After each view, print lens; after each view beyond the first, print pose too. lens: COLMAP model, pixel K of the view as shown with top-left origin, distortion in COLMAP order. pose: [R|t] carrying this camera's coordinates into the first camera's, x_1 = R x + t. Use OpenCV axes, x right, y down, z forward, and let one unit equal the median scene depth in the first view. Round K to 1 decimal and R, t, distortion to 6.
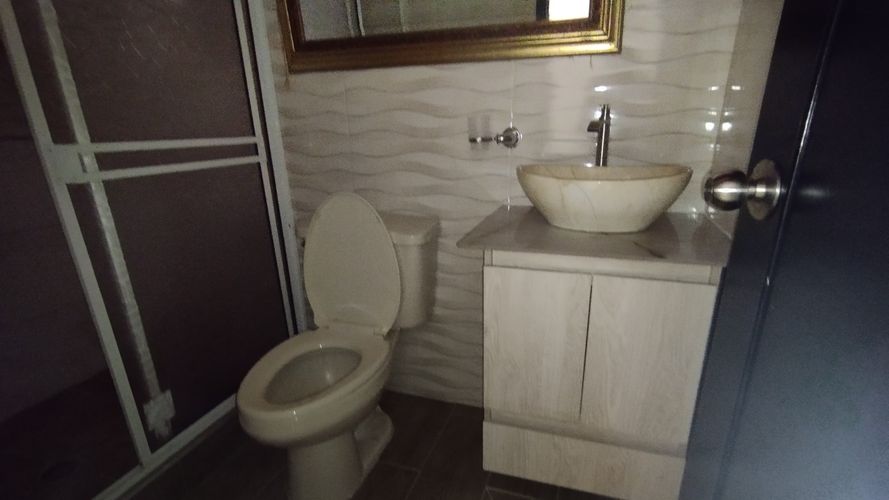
lens RADIAL K [[414.9, 0, 457.7], [0, 414.9, 260.1], [0, 0, 1]] dist [-0.002203, -0.000258]
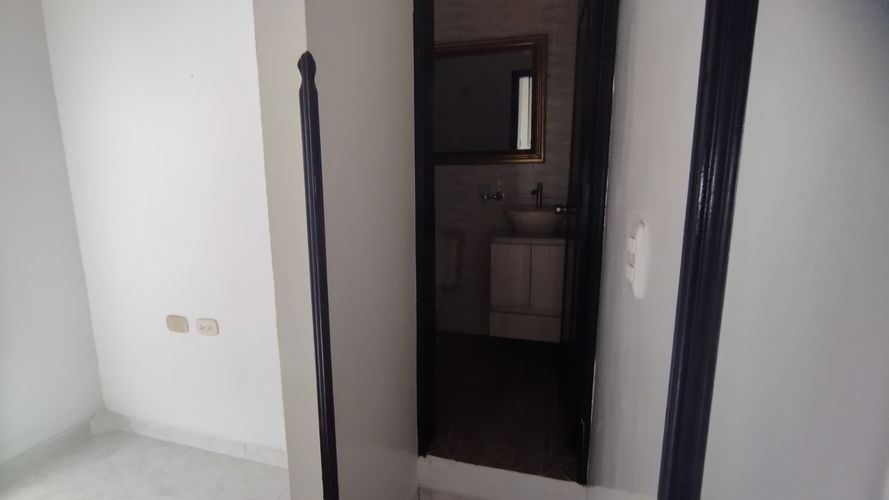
lens RADIAL K [[408.0, 0, 457.2], [0, 408.0, 260.2], [0, 0, 1]] dist [-0.000374, -0.000377]
pose [[0.998687, 0.007484, 0.050680, -0.225930], [-0.000718, 0.991219, -0.132229, 0.367825], [-0.051224, 0.132019, 0.989923, -1.223233]]
